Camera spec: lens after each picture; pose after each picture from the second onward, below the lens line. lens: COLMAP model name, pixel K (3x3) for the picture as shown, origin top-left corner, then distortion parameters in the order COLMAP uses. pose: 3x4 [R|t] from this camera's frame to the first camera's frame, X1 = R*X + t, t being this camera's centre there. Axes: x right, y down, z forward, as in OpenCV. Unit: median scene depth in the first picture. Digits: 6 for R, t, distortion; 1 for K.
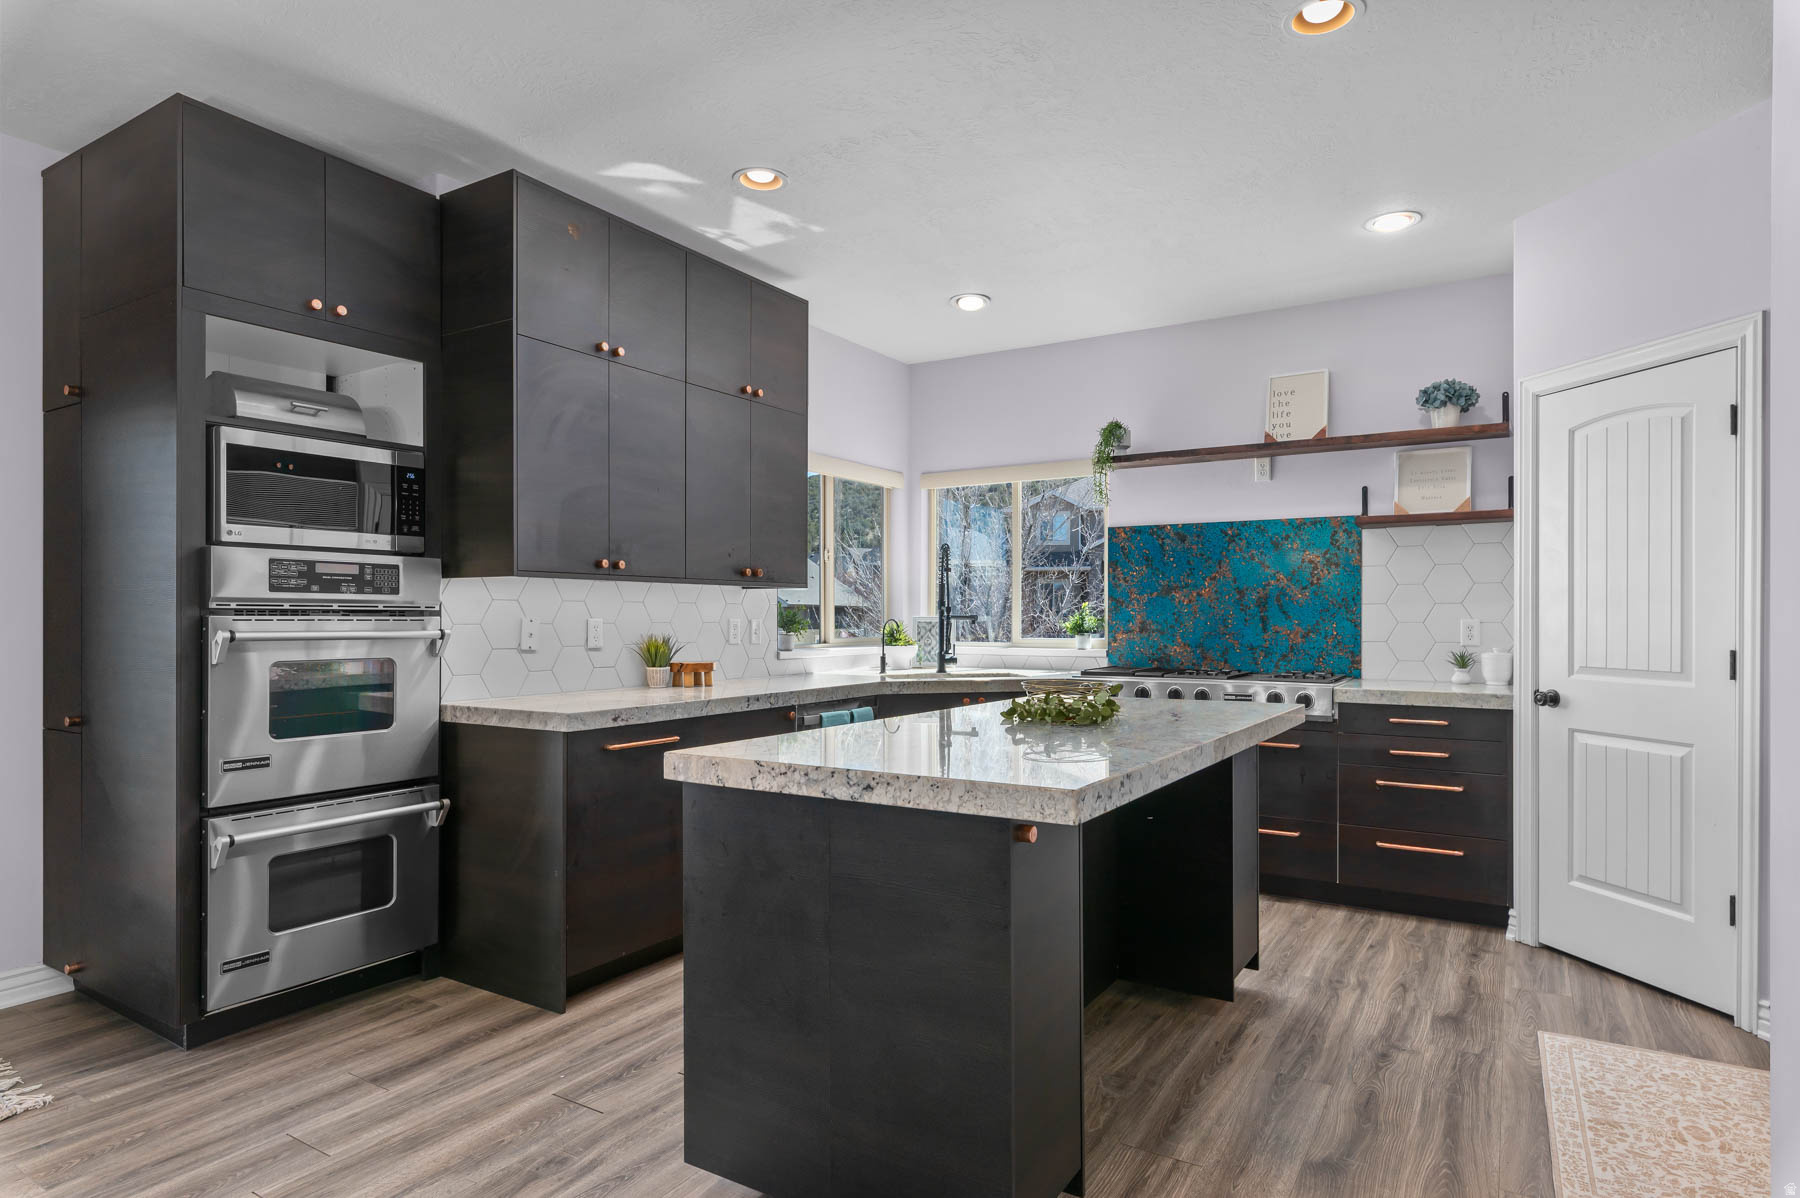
lens RADIAL K [[994.2, 0, 901.8], [0, 994.2, 612.0], [0, 0, 1]] dist [-0.000628, 0.003984]
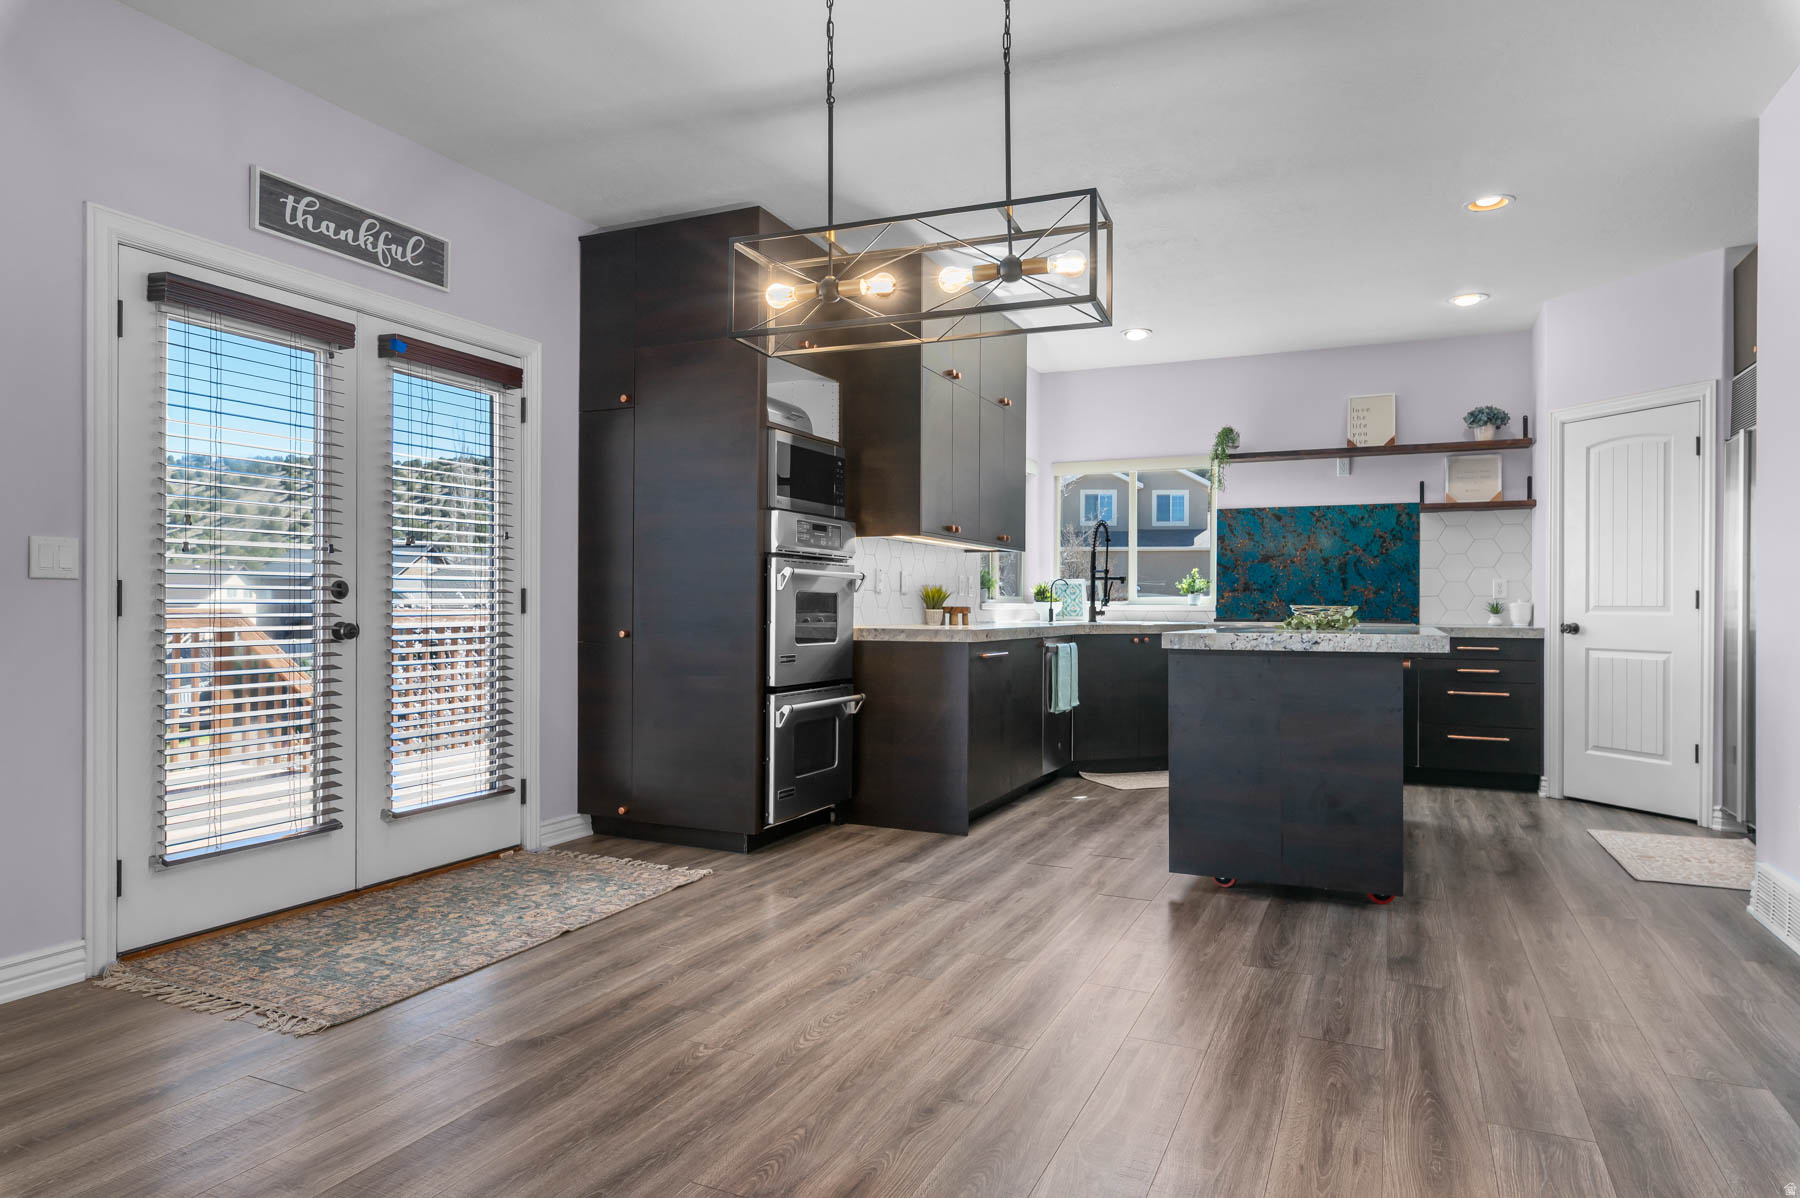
lens RADIAL K [[1053.0, 0, 899.3], [0, 1053.0, 596.3], [0, 0, 1]] dist [0.001325, -0.003258]
pose [[0.993289, 0.005704, 0.115517, -0.450686], [-0.005166, 0.999974, -0.004954, 0.045197], [-0.115542, 0.004324, 0.993293, -0.376932]]
